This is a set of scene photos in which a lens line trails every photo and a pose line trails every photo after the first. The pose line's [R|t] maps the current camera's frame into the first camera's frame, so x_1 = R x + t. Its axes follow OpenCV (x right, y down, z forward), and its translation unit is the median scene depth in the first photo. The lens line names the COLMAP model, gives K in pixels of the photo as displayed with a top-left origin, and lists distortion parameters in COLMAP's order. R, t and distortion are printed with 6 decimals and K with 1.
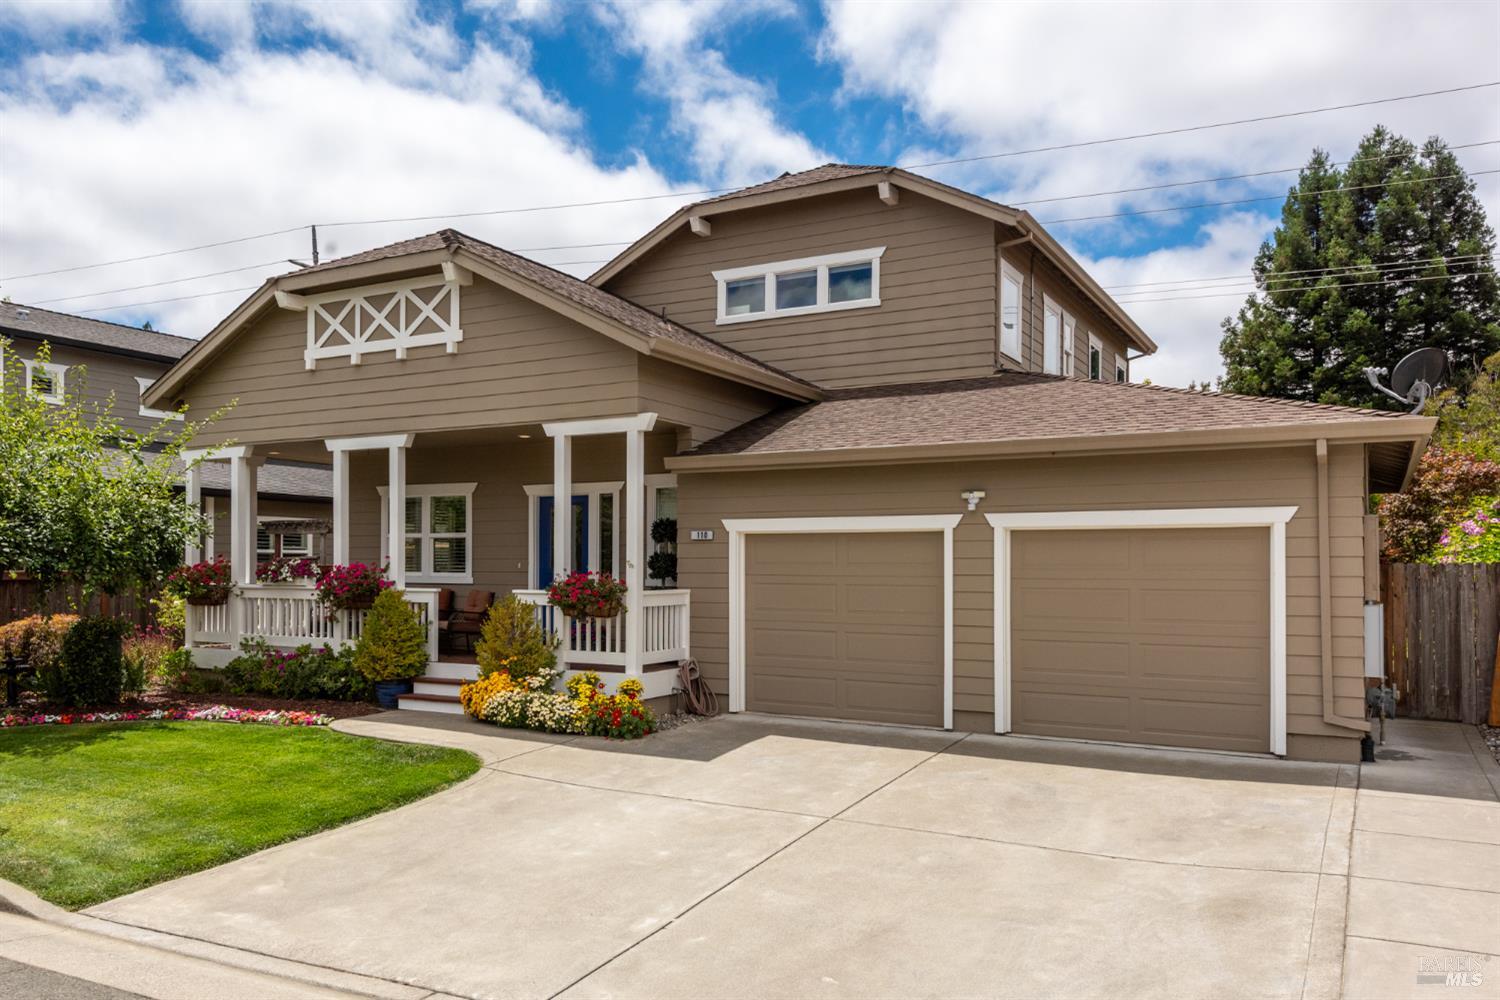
lens RADIAL K [[1207.5, 0, 670.3], [0, 1207.5, 547.5], [0, 0, 1]] dist [0.031615, -0.022006]
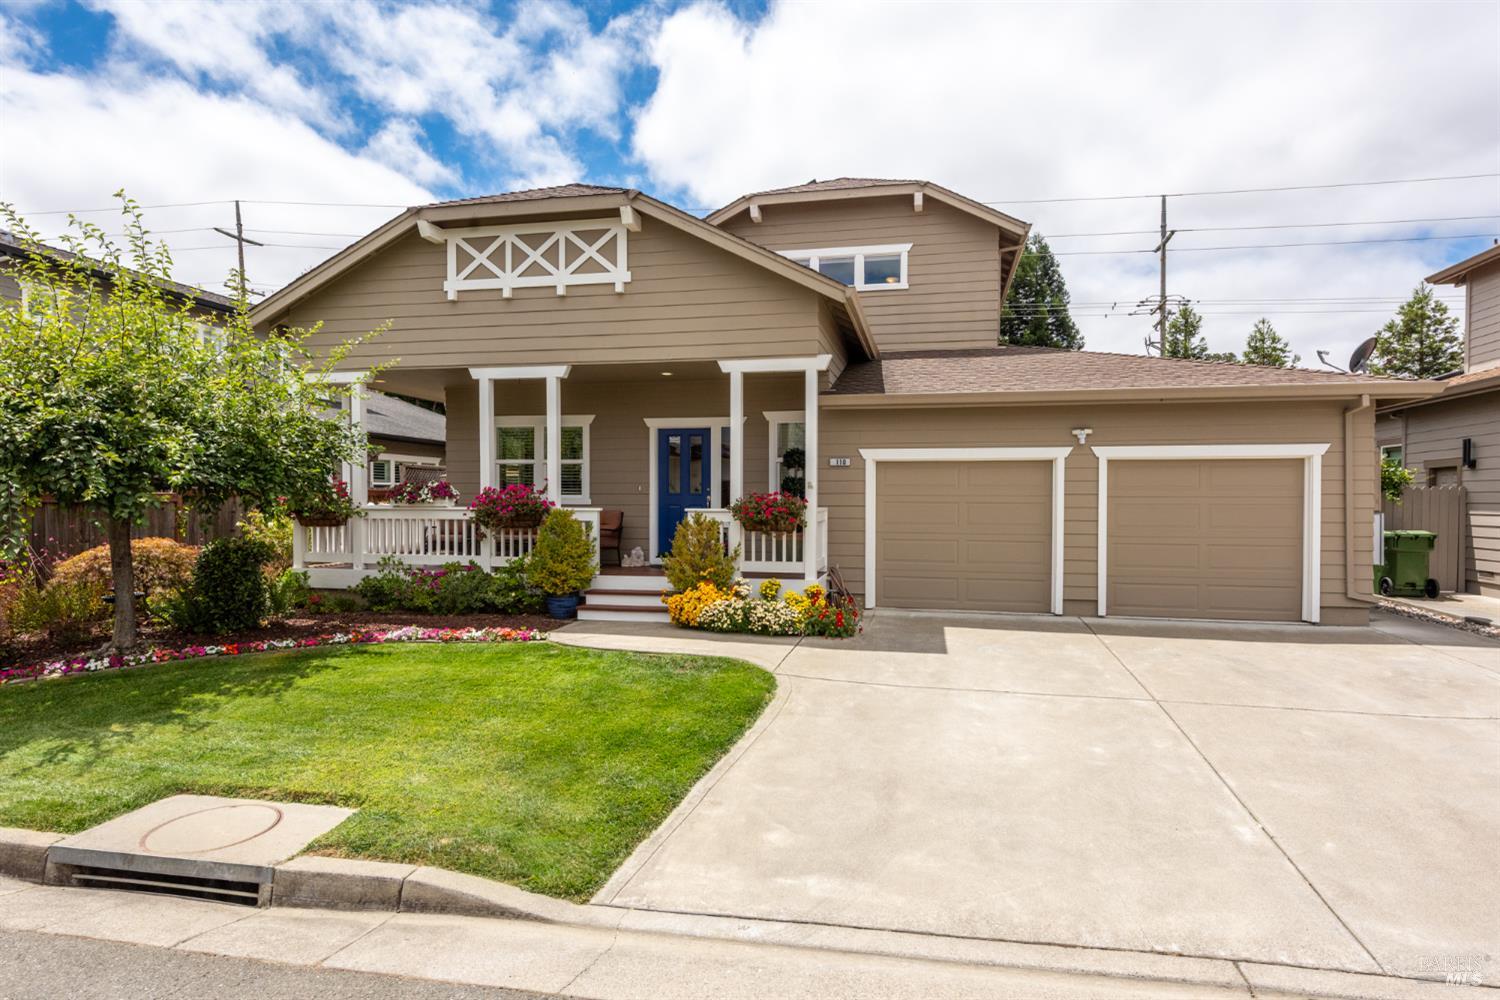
lens RADIAL K [[827.7, 0, 785.3], [0, 827.7, 505.5], [0, 0, 1]] dist [0.019834, -0.009225]
pose [[0.938252, -0.003900, 0.345931, -0.318466], [-0.005148, 0.999668, 0.025233, 0.012727], [-0.345915, -0.025456, 0.937921, 0.255700]]
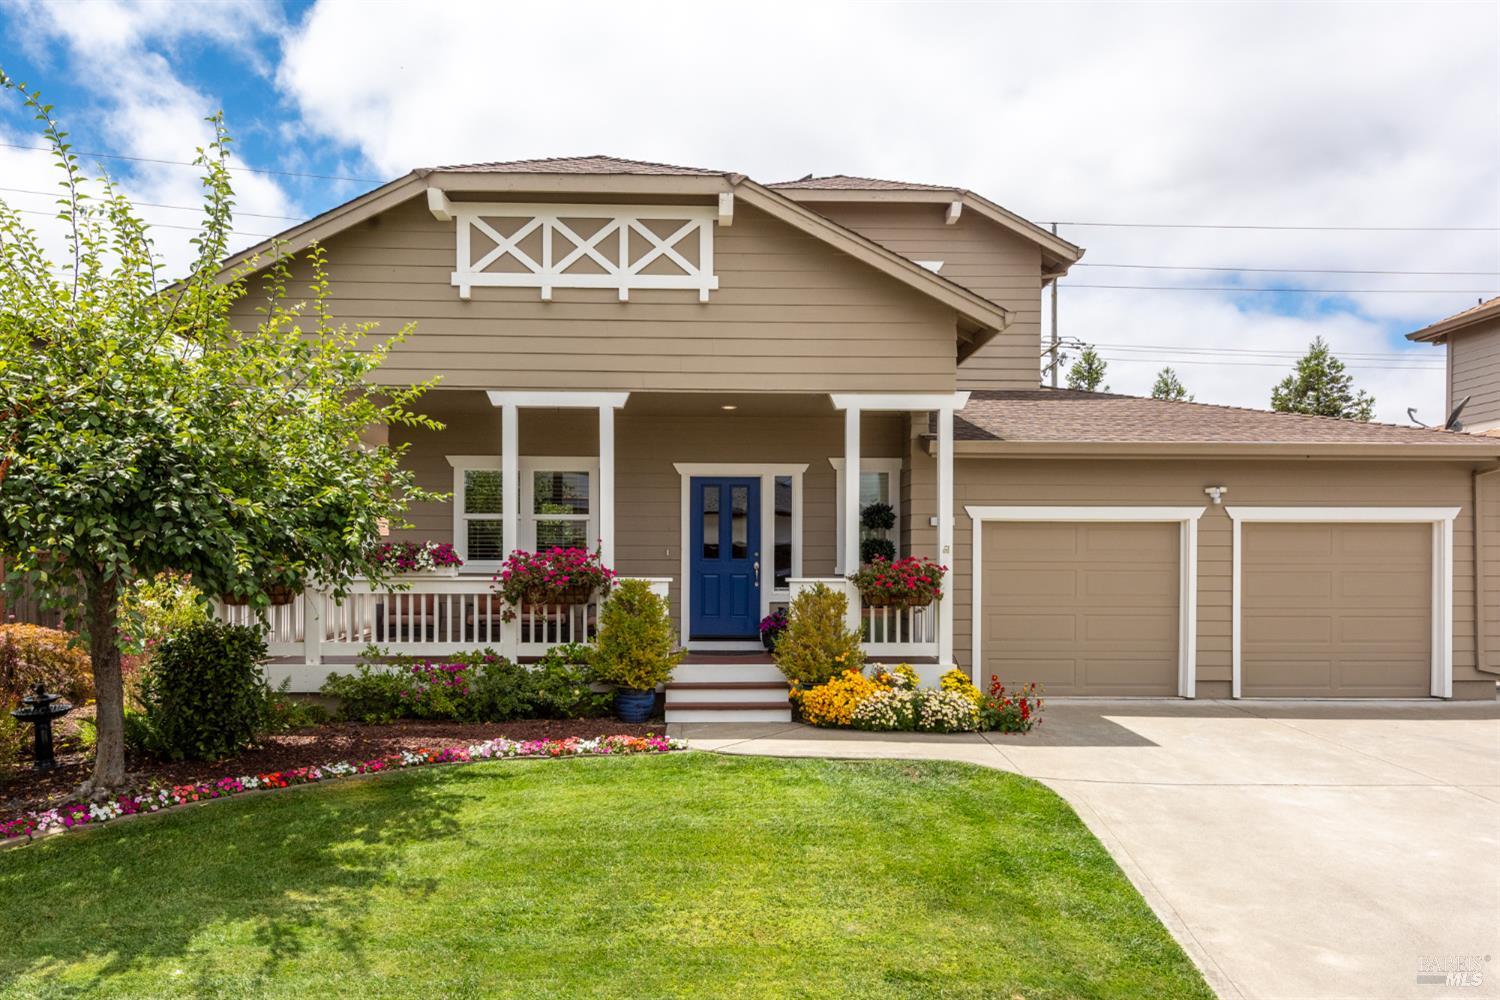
lens RADIAL K [[1031.7, 0, 756.3], [0, 1031.7, 565.7], [0, 0, 1]] dist [0.021819, -0.008202]
pose [[0.829229, -0.000352, 0.558909, -0.591998], [-0.008728, 0.999870, 0.013580, 0.016242], [-0.558841, -0.016139, 0.829118, 0.394478]]
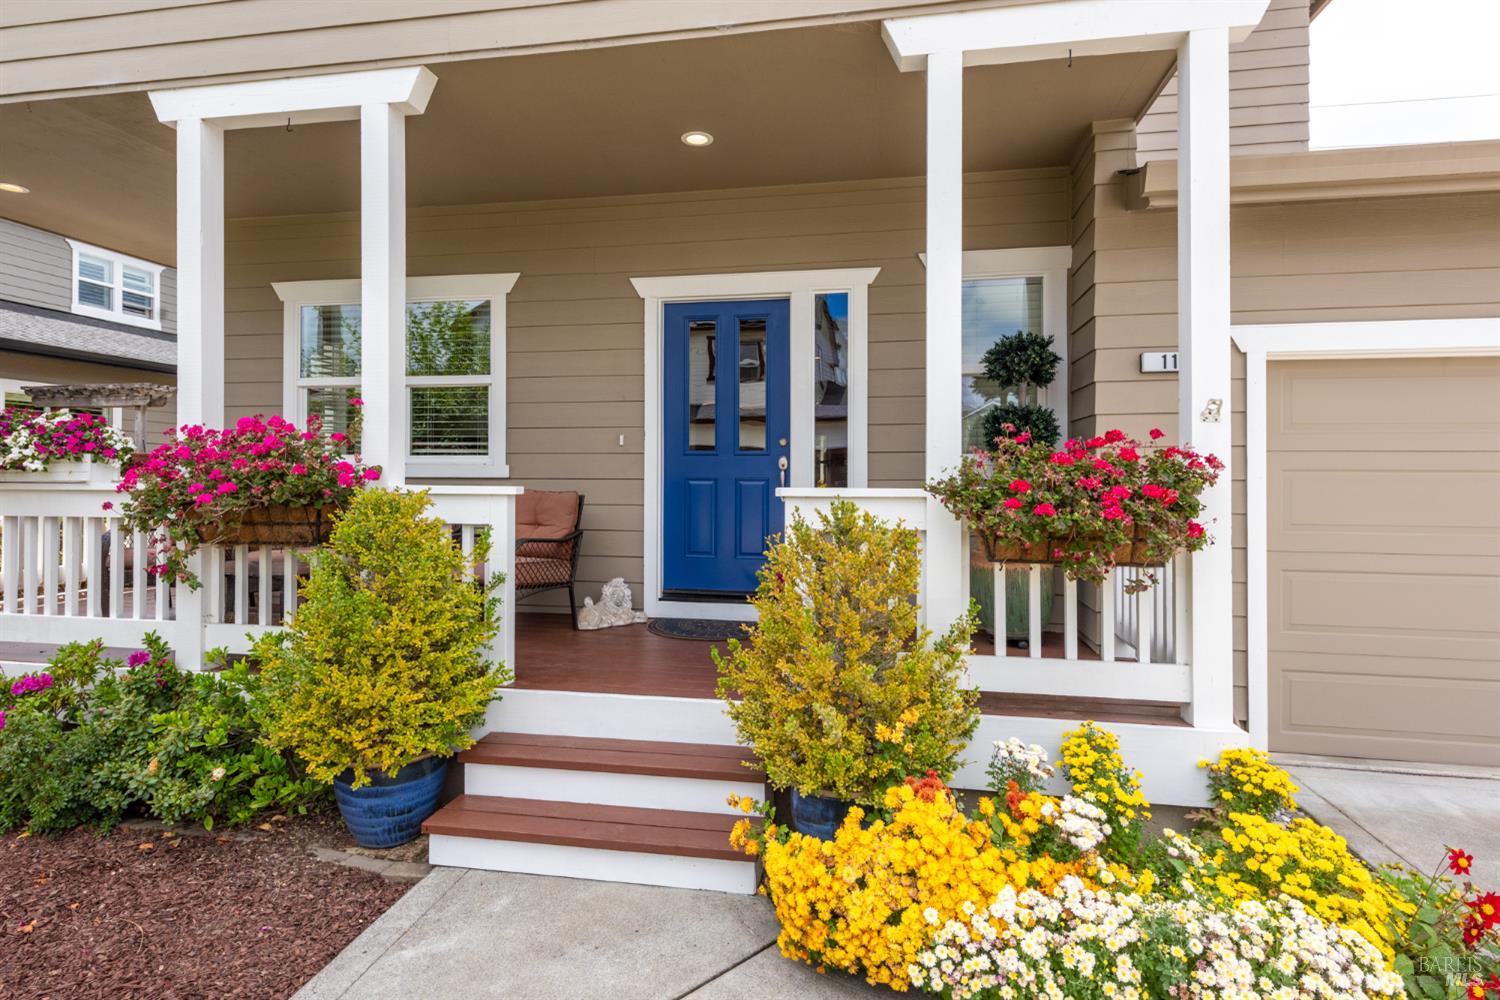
lens RADIAL K [[802.1, 0, 746.9], [0, 802.1, 465.3], [0, 0, 1]] dist [0.010860, -0.002770]
pose [[0.933544, 0.004492, 0.358435, -0.231974], [-0.006298, 0.999973, 0.003870, 0.028184], [-0.358408, -0.005870, 0.933547, 0.804268]]
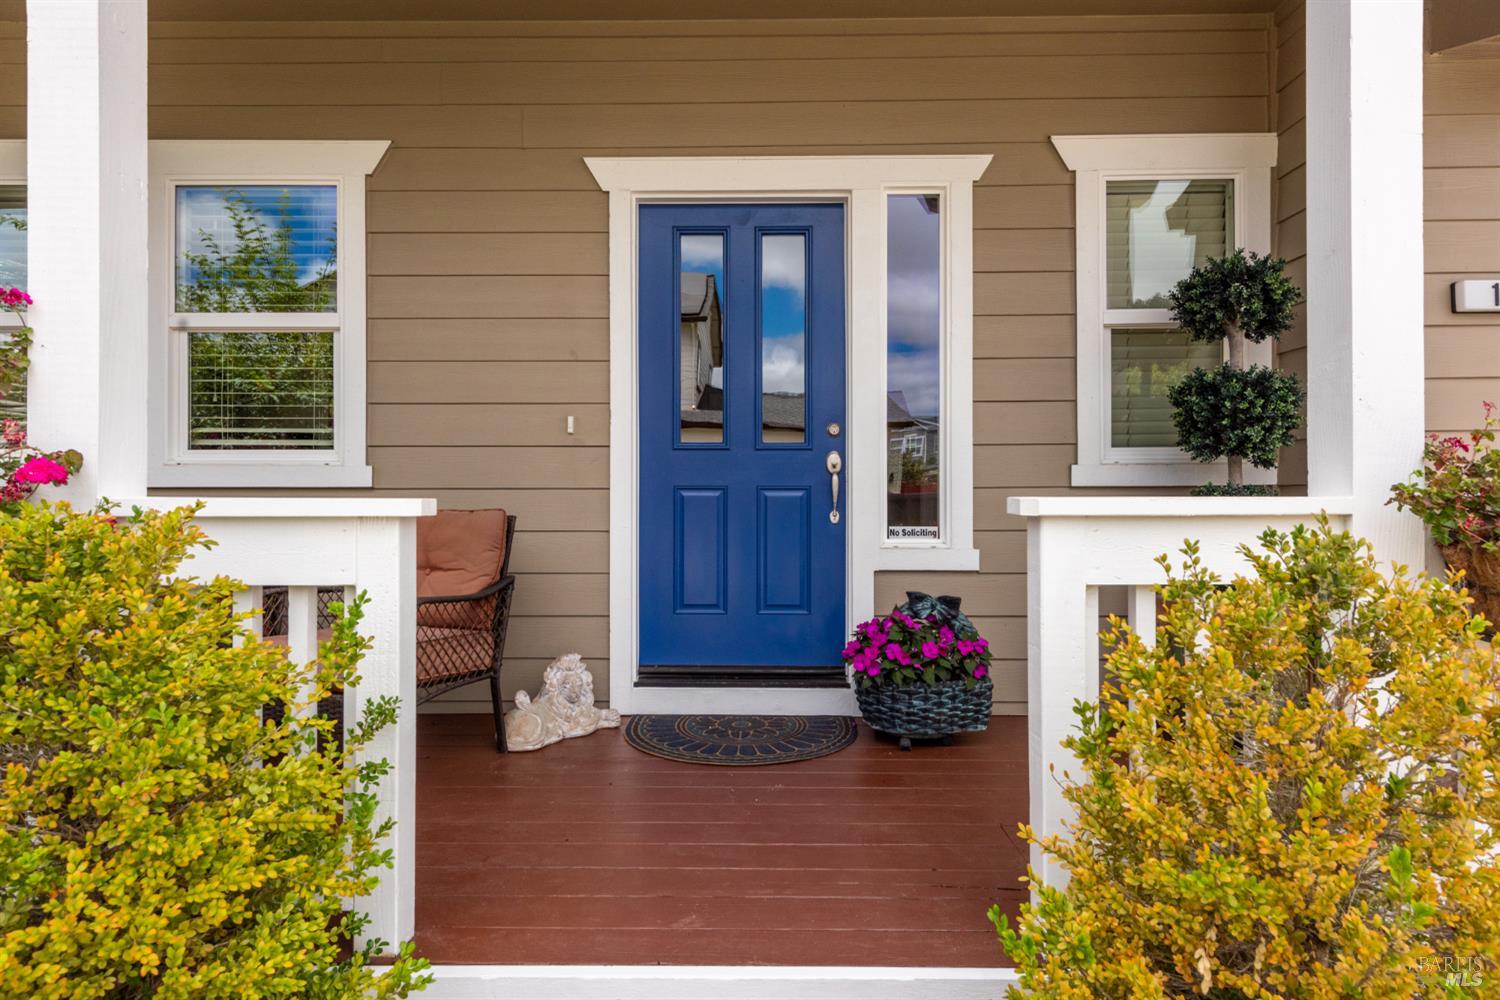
lens RADIAL K [[827.7, 0, 748.2], [0, 827.7, 485.0], [0, 0, 1]] dist [0.019834, -0.009225]
pose [[0.860510, 0.000606, 0.509434, -0.228528], [-0.005011, 0.999961, 0.007274, 0.033712], [-0.509409, -0.008812, 0.860479, 0.953607]]
